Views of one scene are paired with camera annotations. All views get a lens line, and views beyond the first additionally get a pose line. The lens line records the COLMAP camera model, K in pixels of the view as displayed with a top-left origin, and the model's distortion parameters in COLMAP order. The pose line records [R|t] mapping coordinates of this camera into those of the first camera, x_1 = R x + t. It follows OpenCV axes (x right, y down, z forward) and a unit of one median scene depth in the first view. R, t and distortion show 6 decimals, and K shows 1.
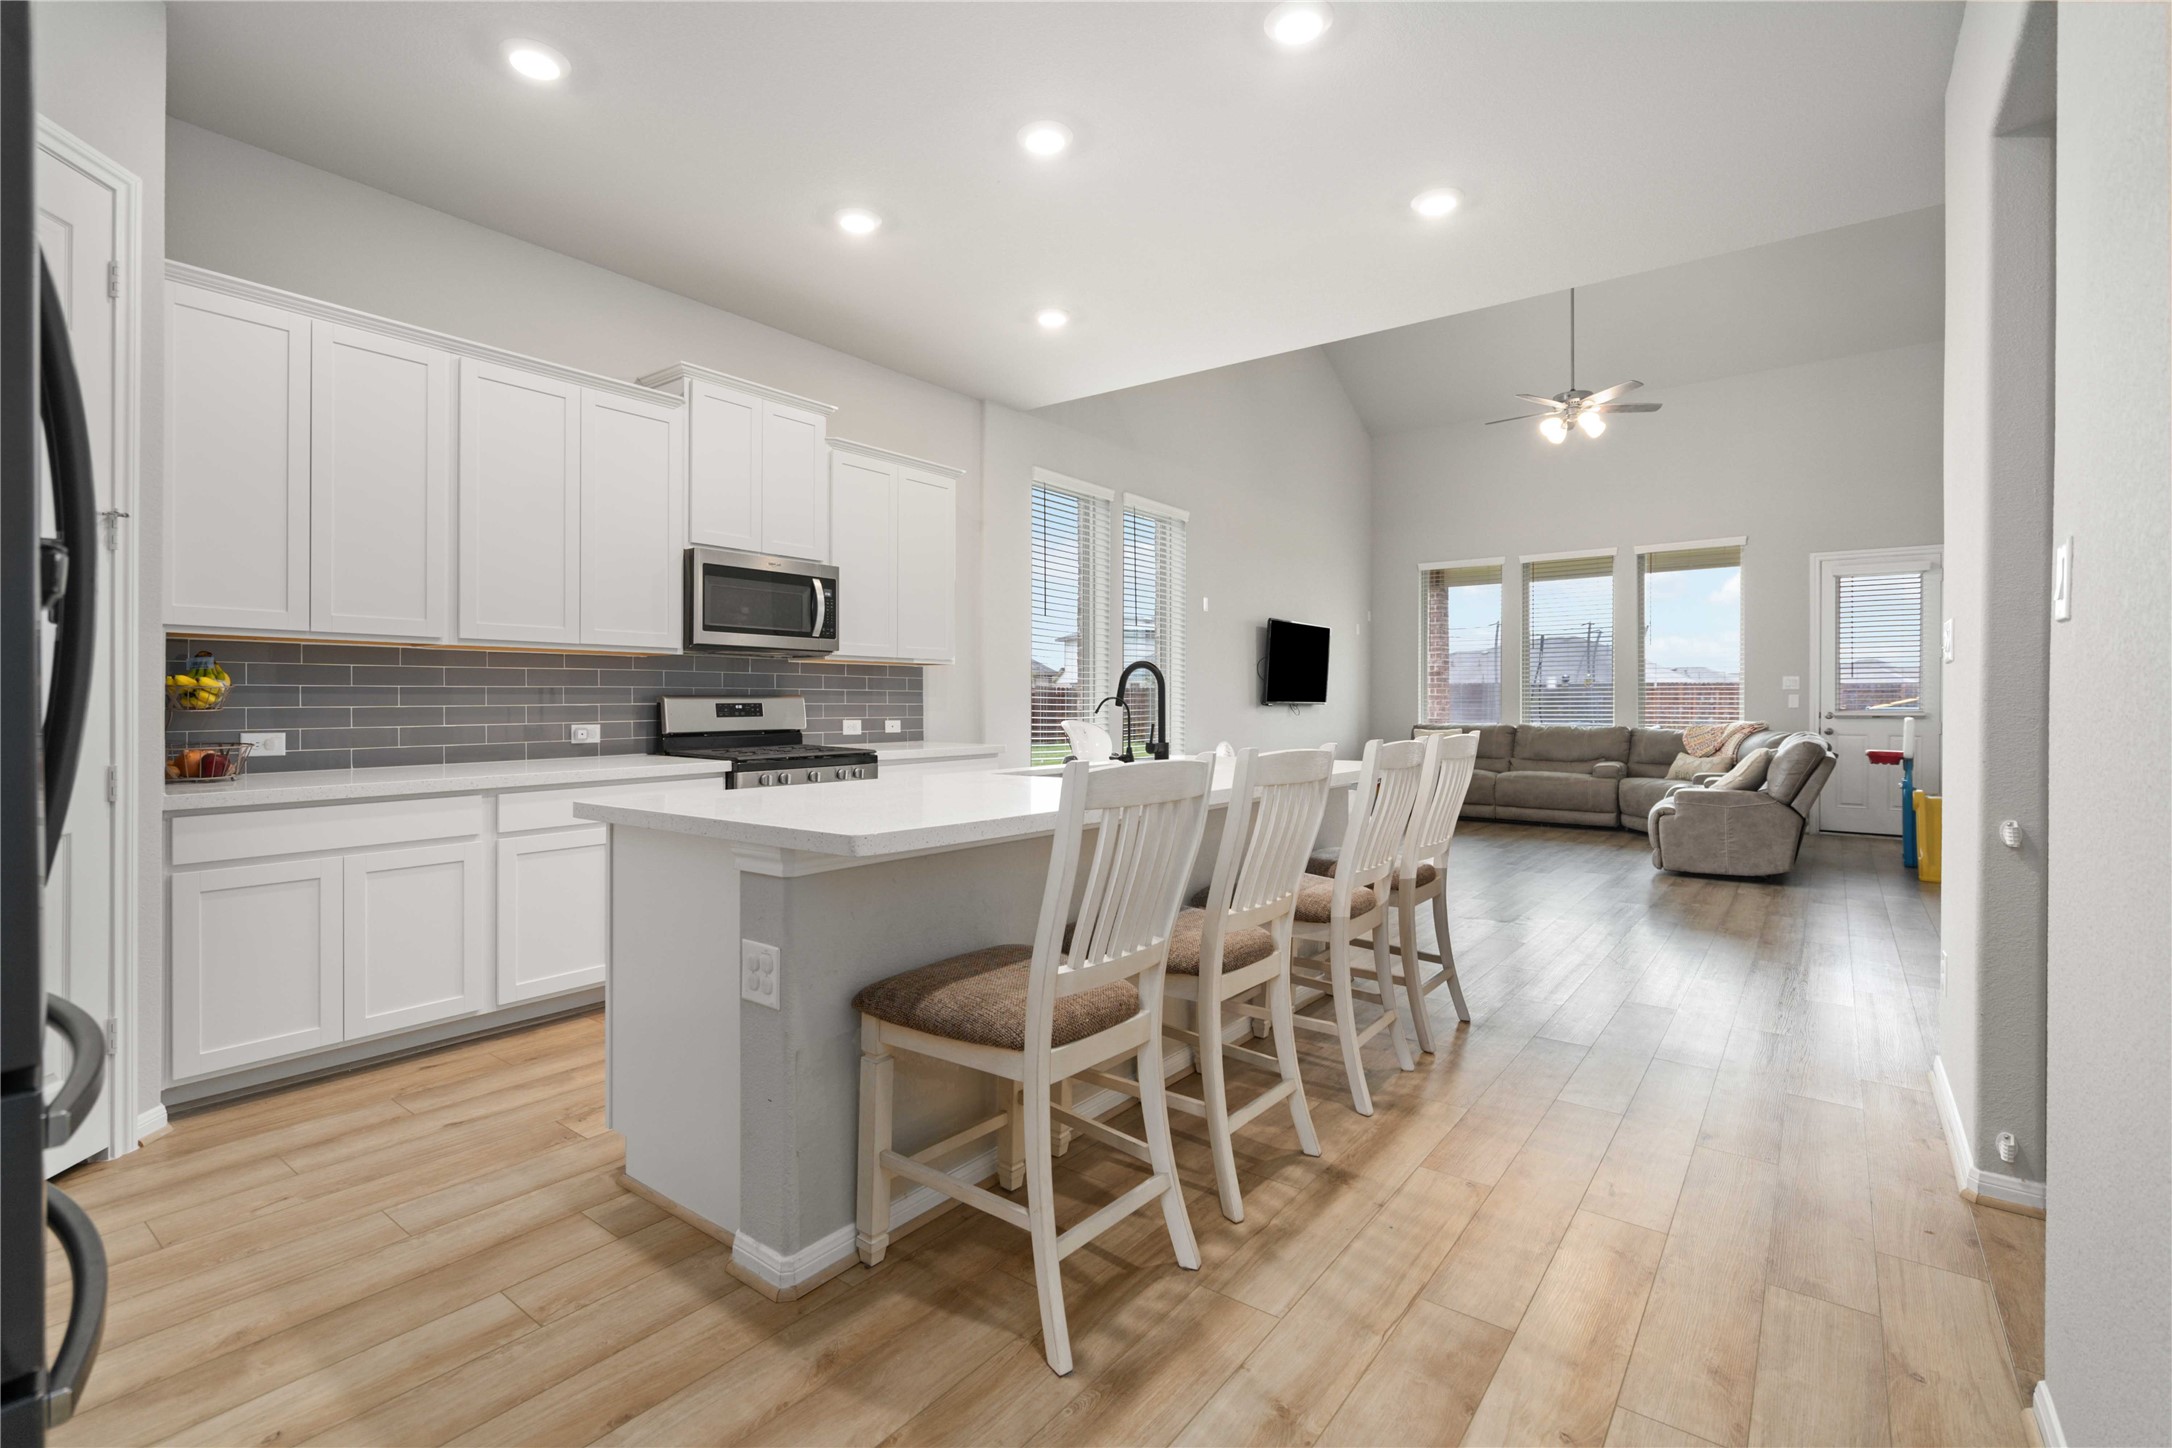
lens RADIAL K [[989.3, 0, 1075.3], [0, 989.3, 701.0], [0, 0, 1]] dist [-0.001489, -0.000357]
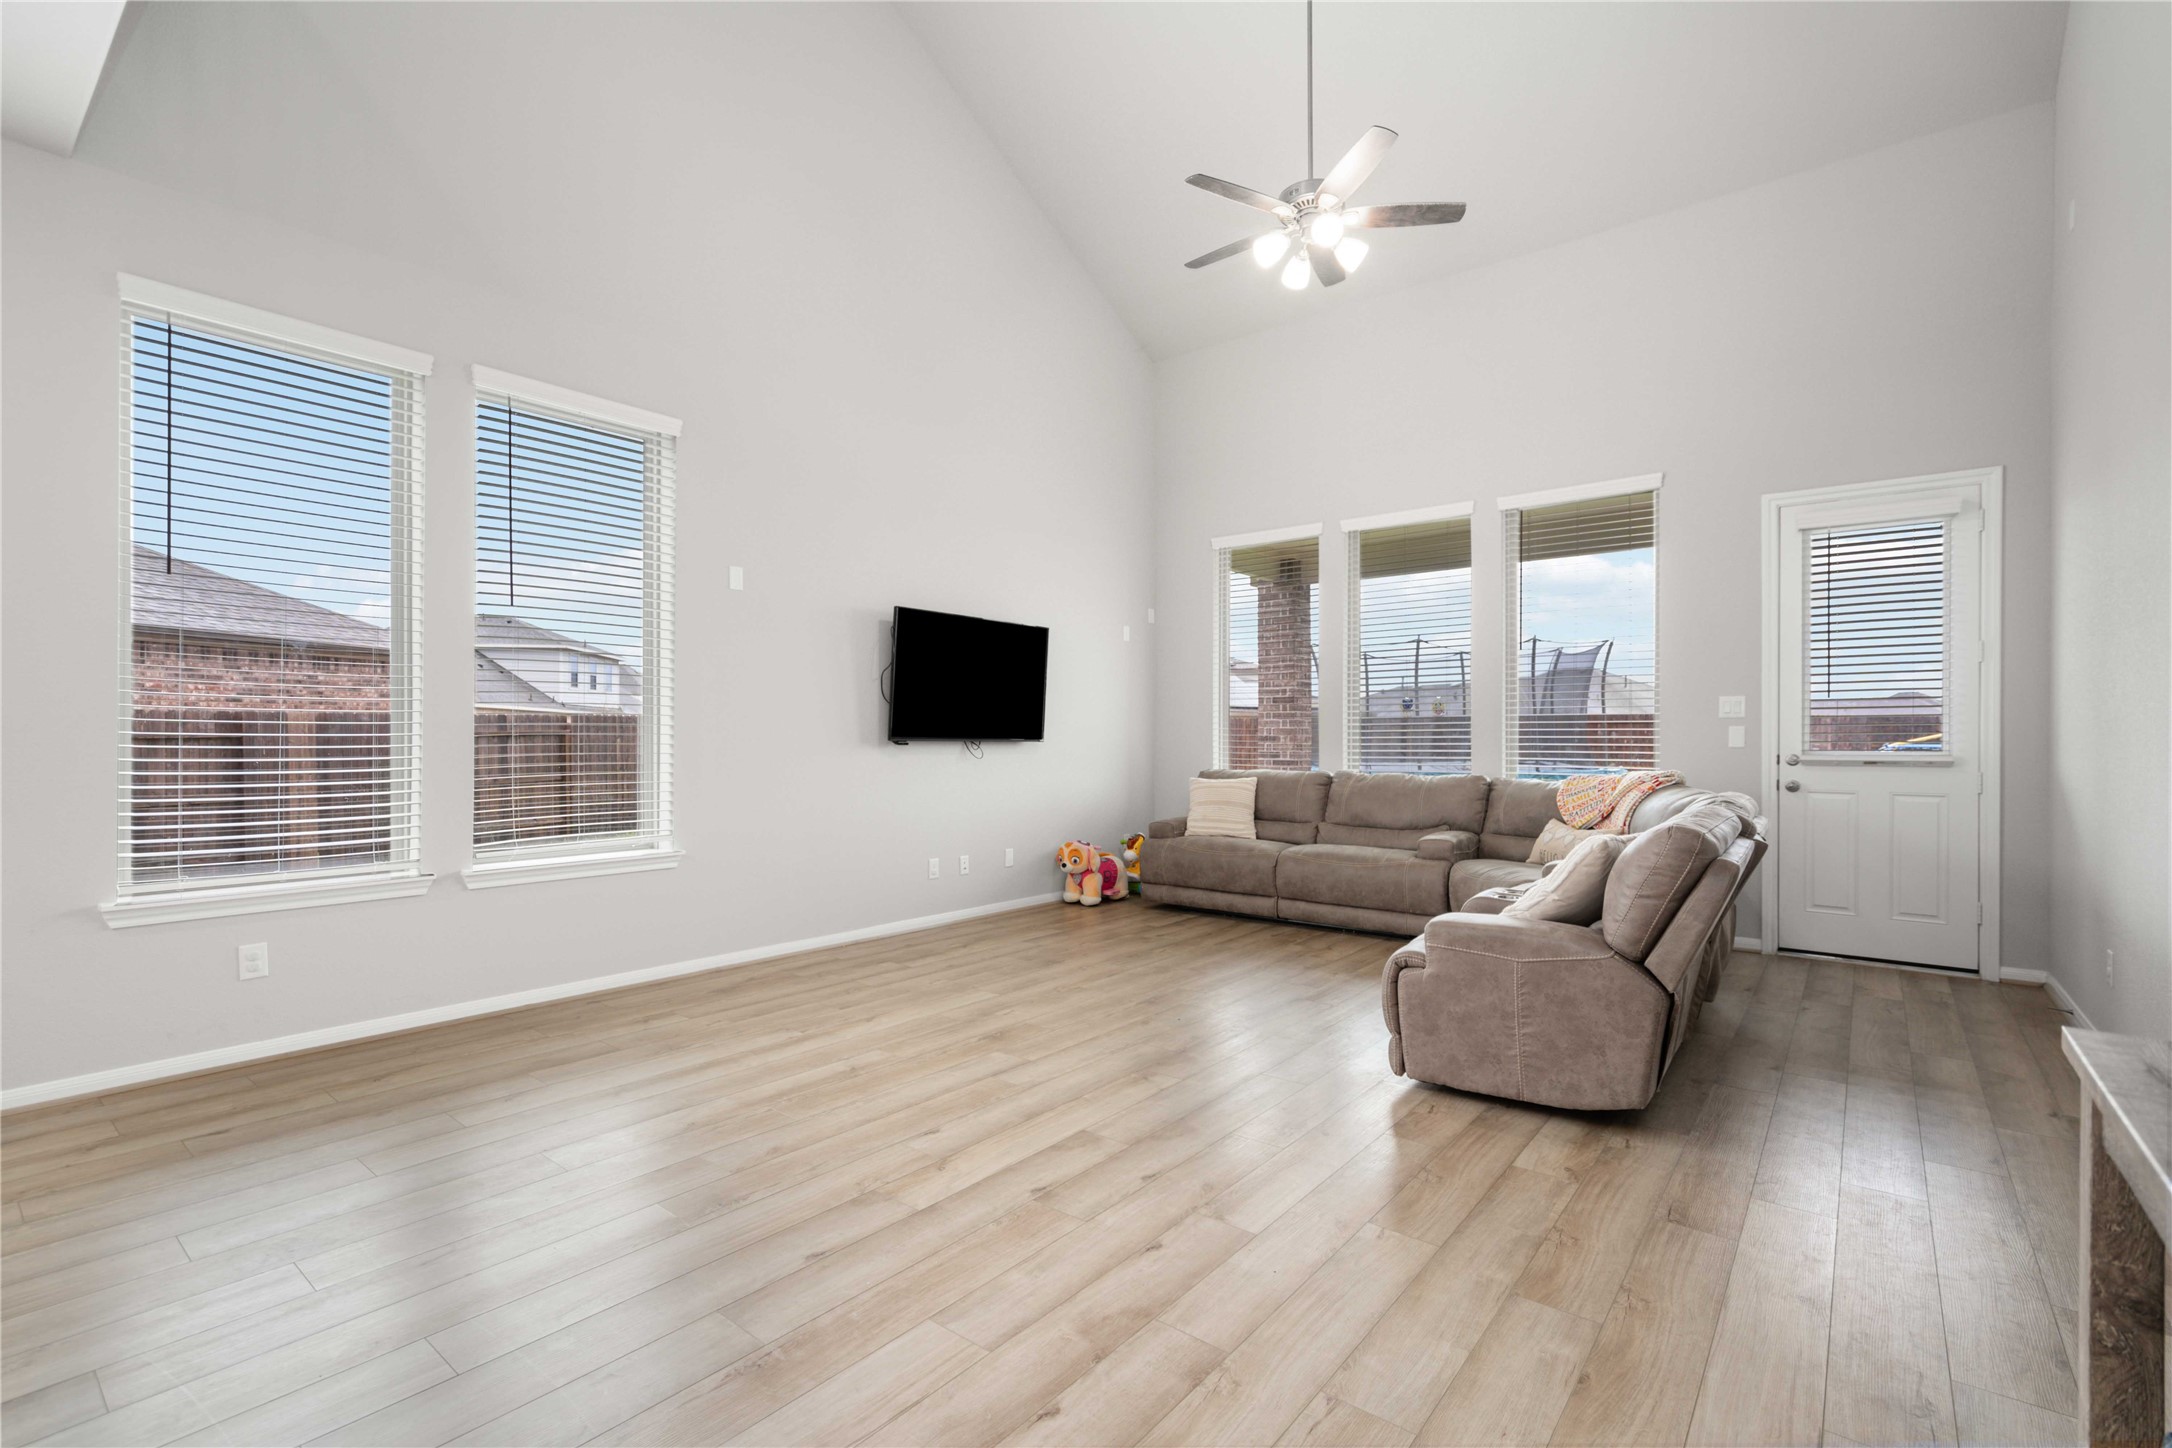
lens RADIAL K [[977.4, 0, 1081.0], [0, 977.4, 729.6], [0, 0, 1]] dist [-0.001060, 0.000096]
pose [[0.999565, -0.001794, -0.029430, 0.417628], [0.001620, 0.999981, -0.005957, -0.001291], [0.029440, 0.005907, 0.999549, 0.471379]]
